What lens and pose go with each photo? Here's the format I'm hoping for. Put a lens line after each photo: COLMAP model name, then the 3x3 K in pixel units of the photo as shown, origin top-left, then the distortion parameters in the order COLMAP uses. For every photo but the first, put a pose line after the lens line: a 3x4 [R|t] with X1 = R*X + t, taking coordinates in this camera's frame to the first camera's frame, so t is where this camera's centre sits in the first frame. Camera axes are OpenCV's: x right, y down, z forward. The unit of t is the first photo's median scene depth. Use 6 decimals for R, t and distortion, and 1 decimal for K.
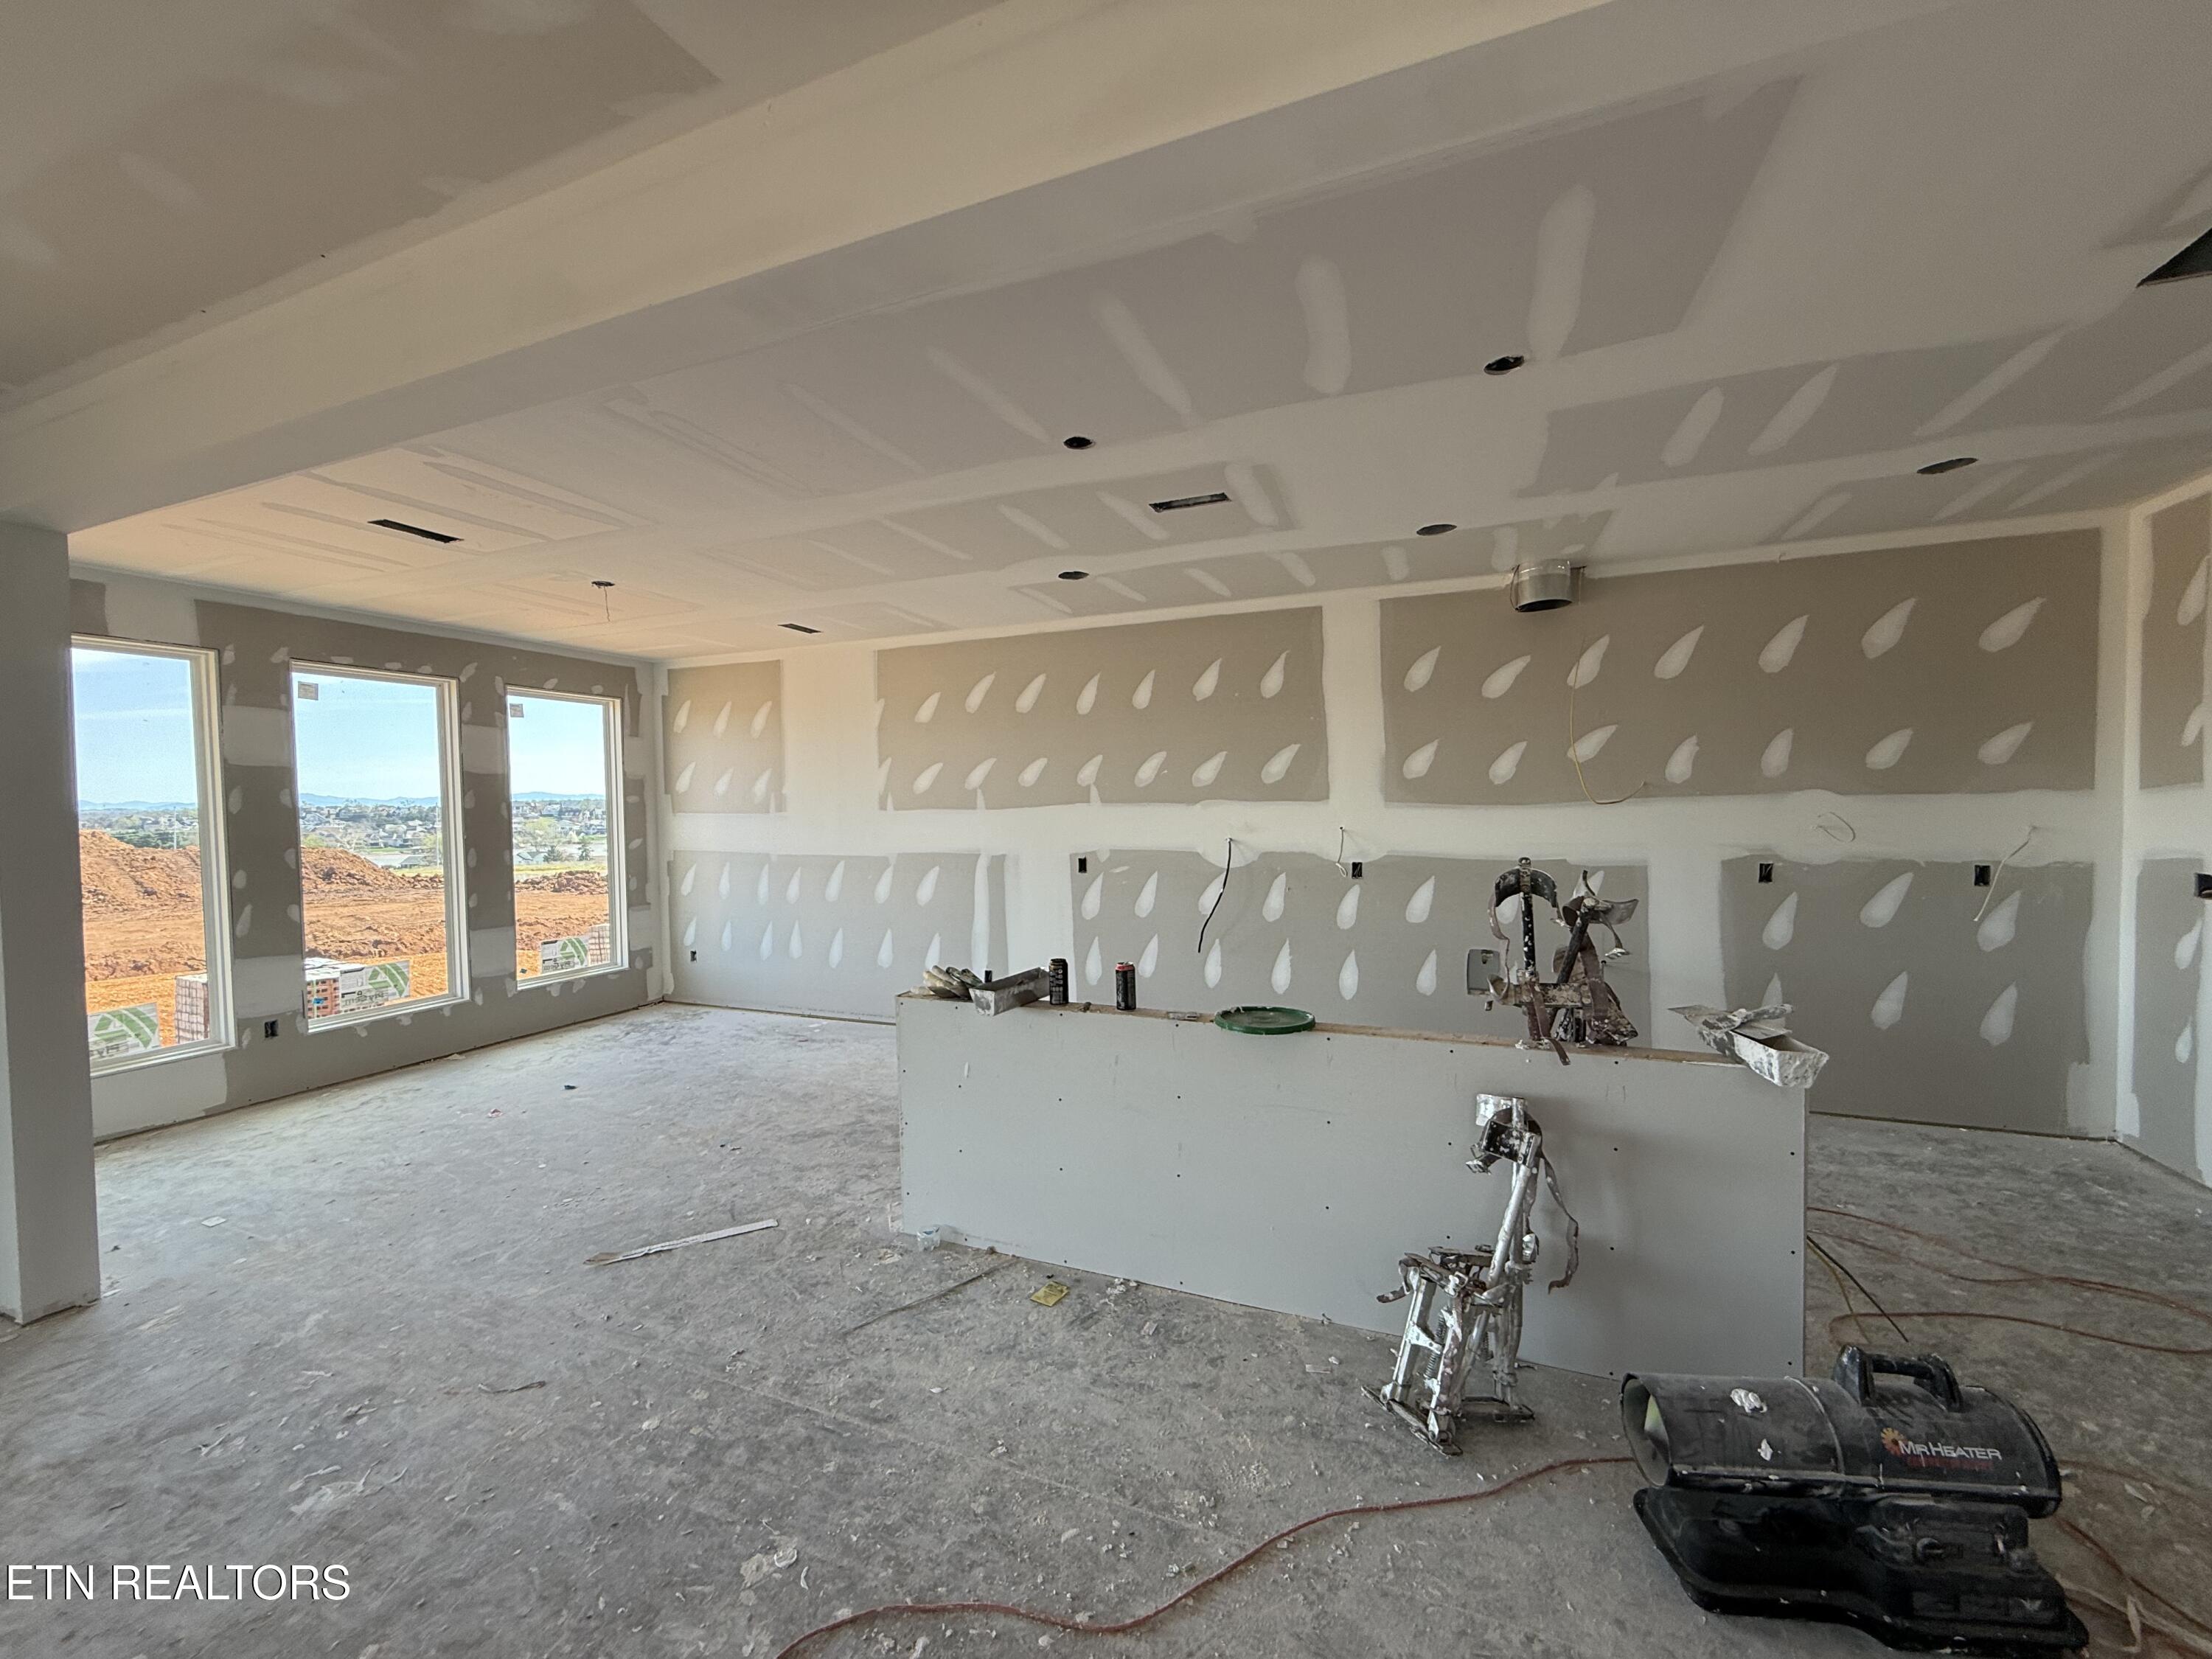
lens RADIAL K [[881.6, 0, 1106.0], [0, 881.6, 829.5], [0, 0, 1]] dist [-0.000396, 0.000447]
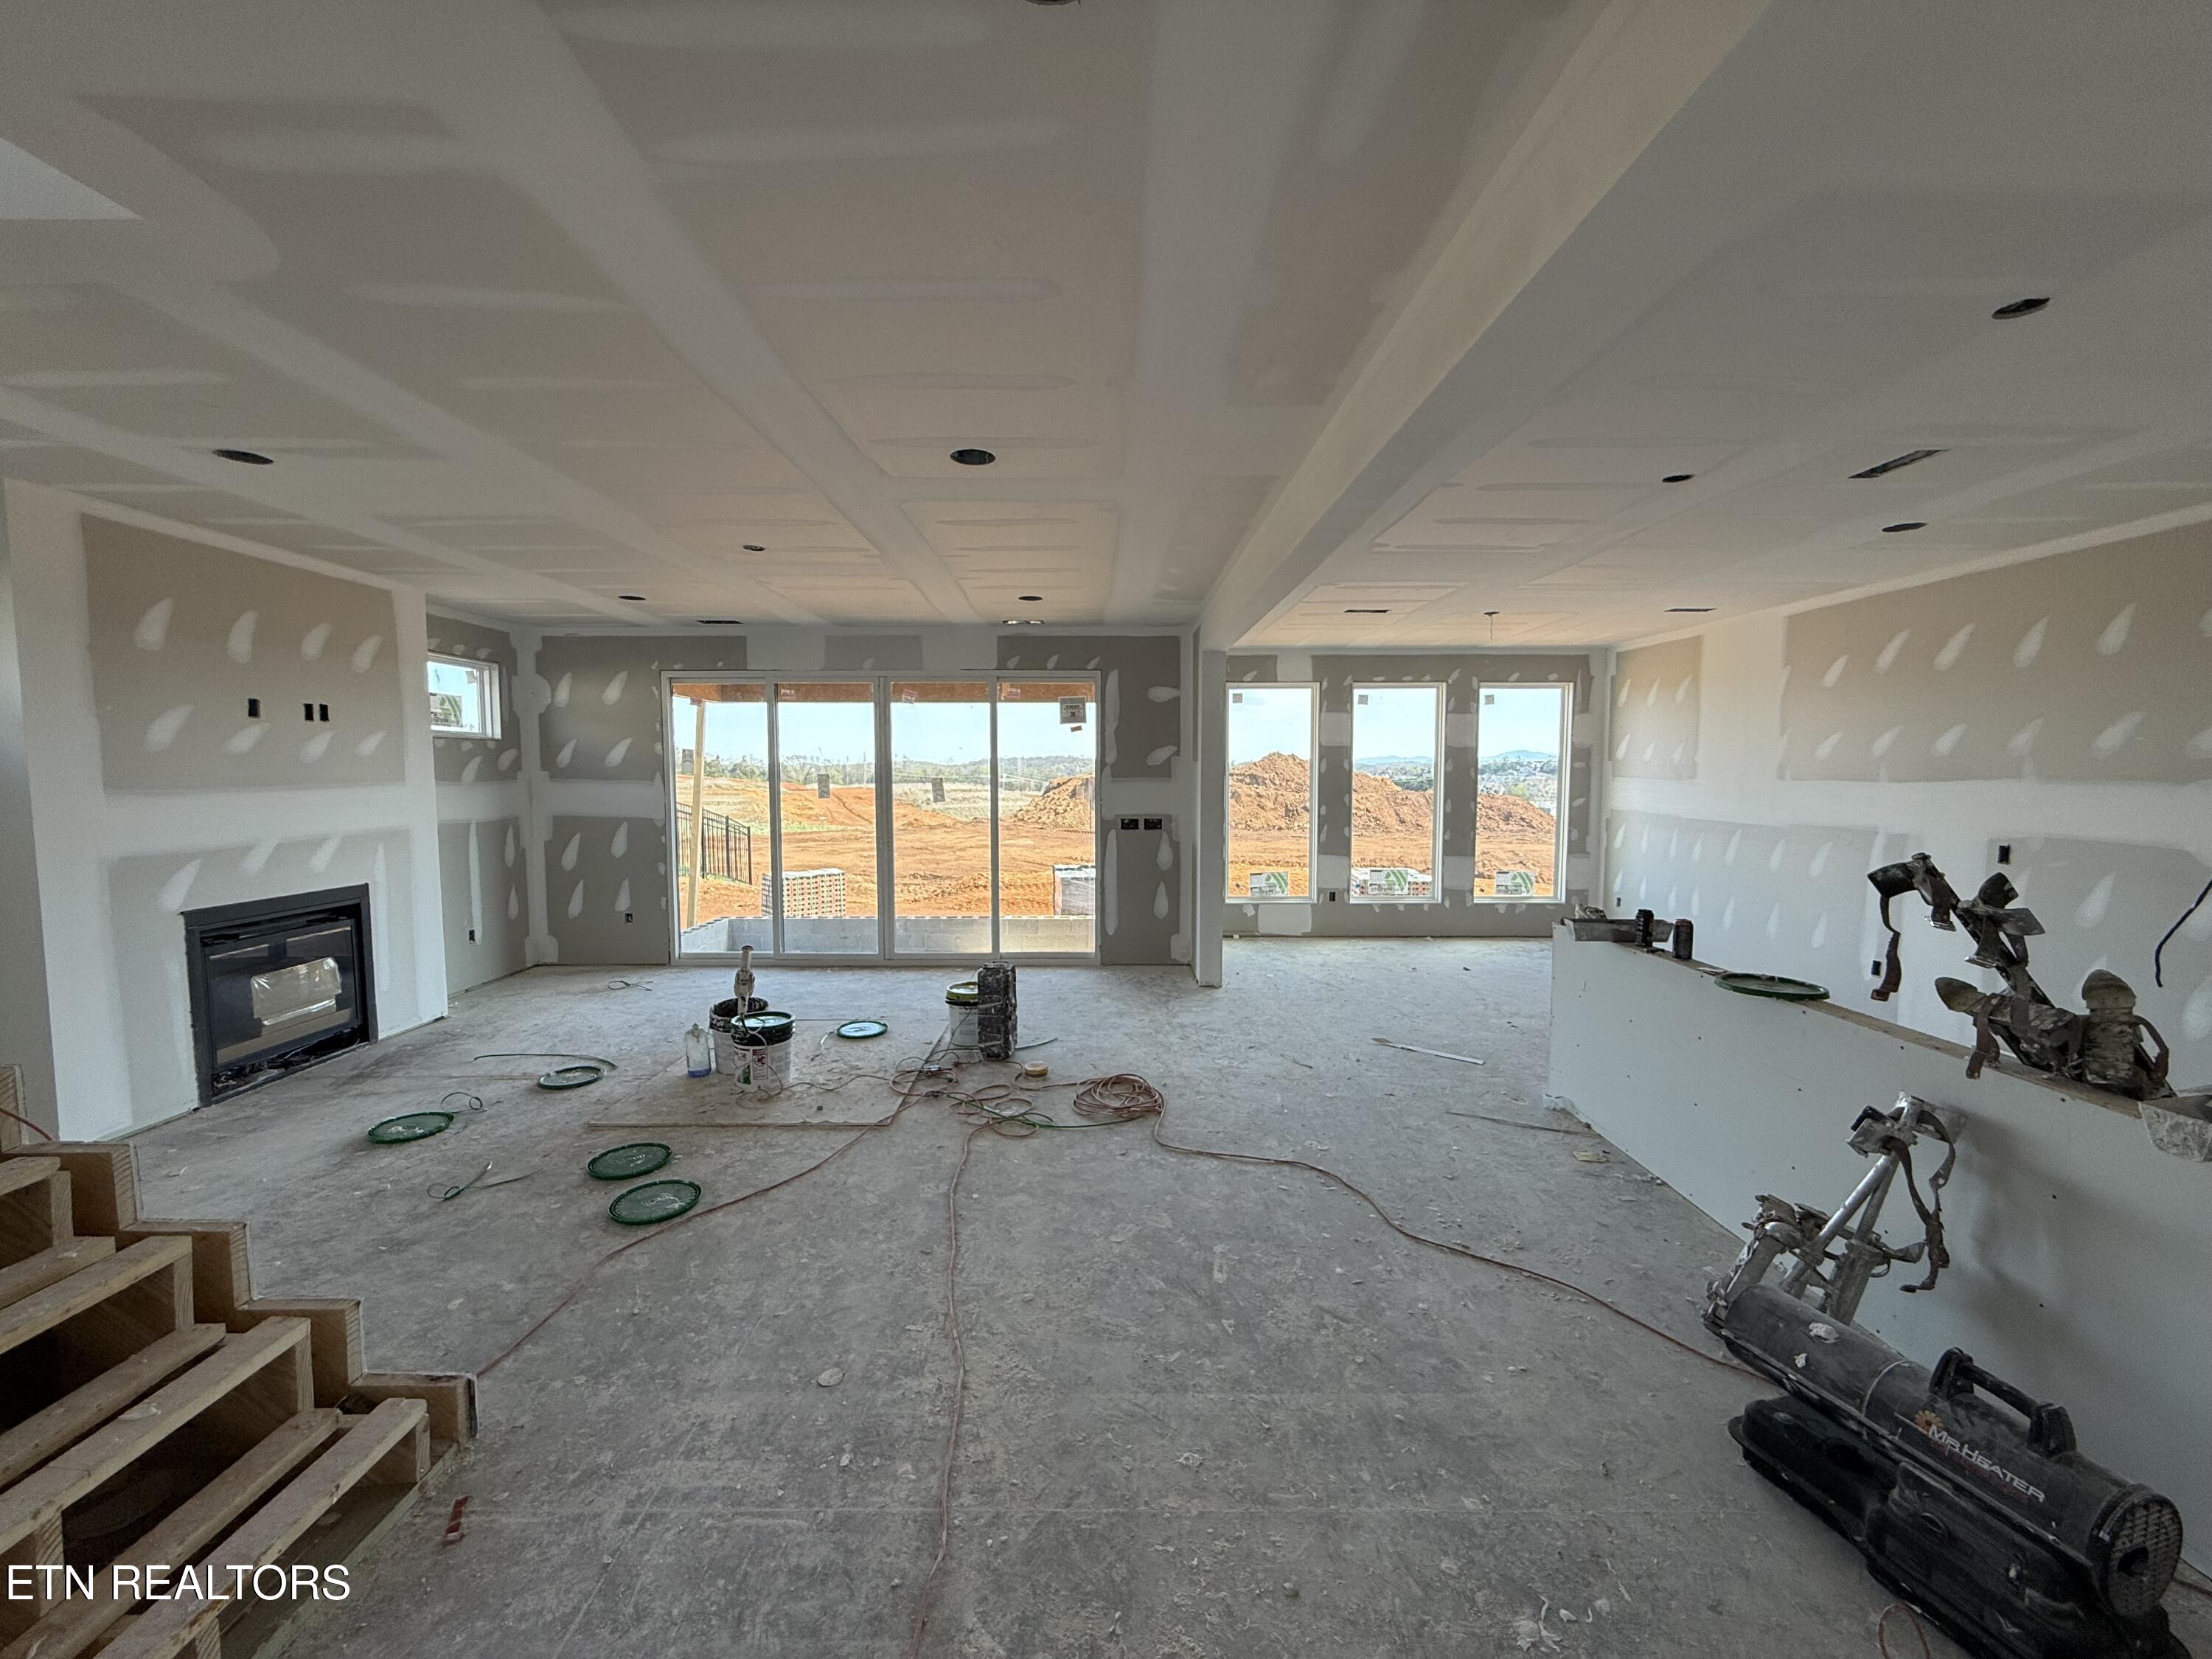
lens RADIAL K [[881.6, 0, 1106.0], [0, 881.6, 829.5], [0, 0, 1]] dist [-0.000396, 0.000447]
pose [[0.391253, 0.078161, -0.916958, 0.389425], [-0.032649, 0.996938, 0.071048, -0.013168], [0.919704, 0.002140, 0.392607, -0.084369]]
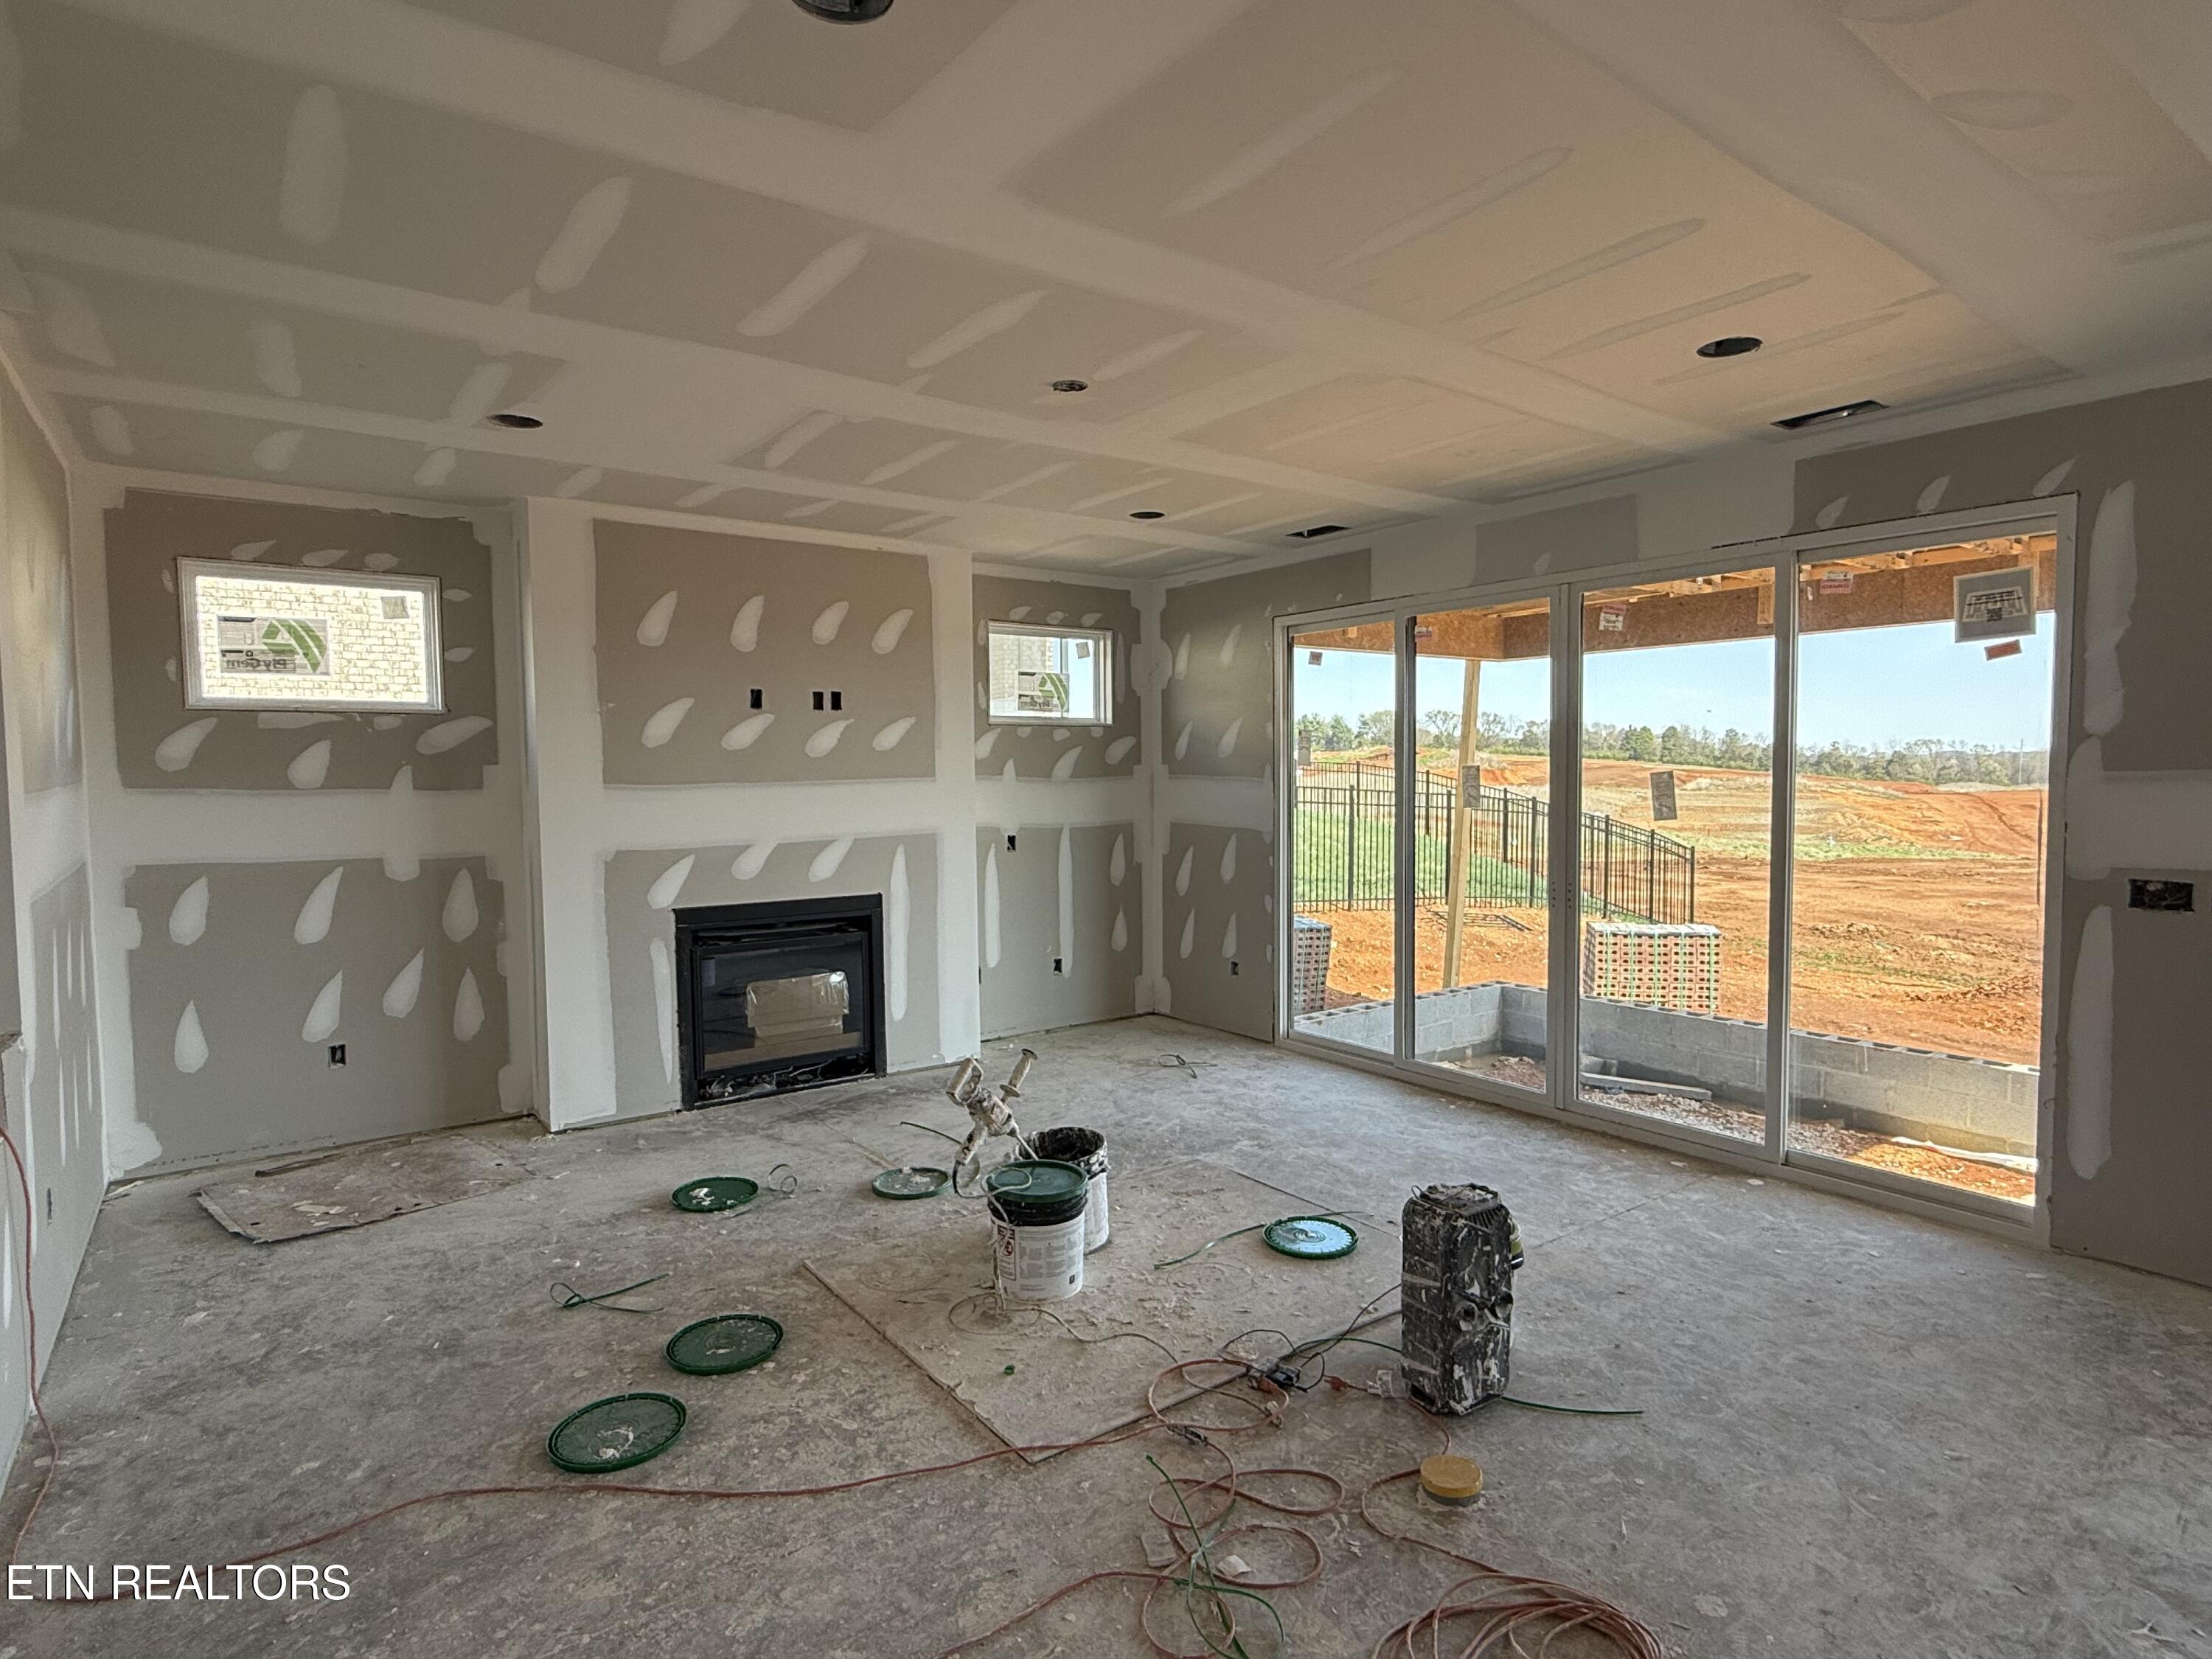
lens RADIAL K [[1178.0, 0, 1106.0], [0, 1178.0, 829.5], [0, 0, 1]] dist [0.001235, -0.001040]
pose [[-0.519619, 0.064115, -0.851989, 0.076825], [-0.007734, 0.996787, 0.079728, -0.012226], [0.854363, 0.048018, -0.517453, 0.273608]]
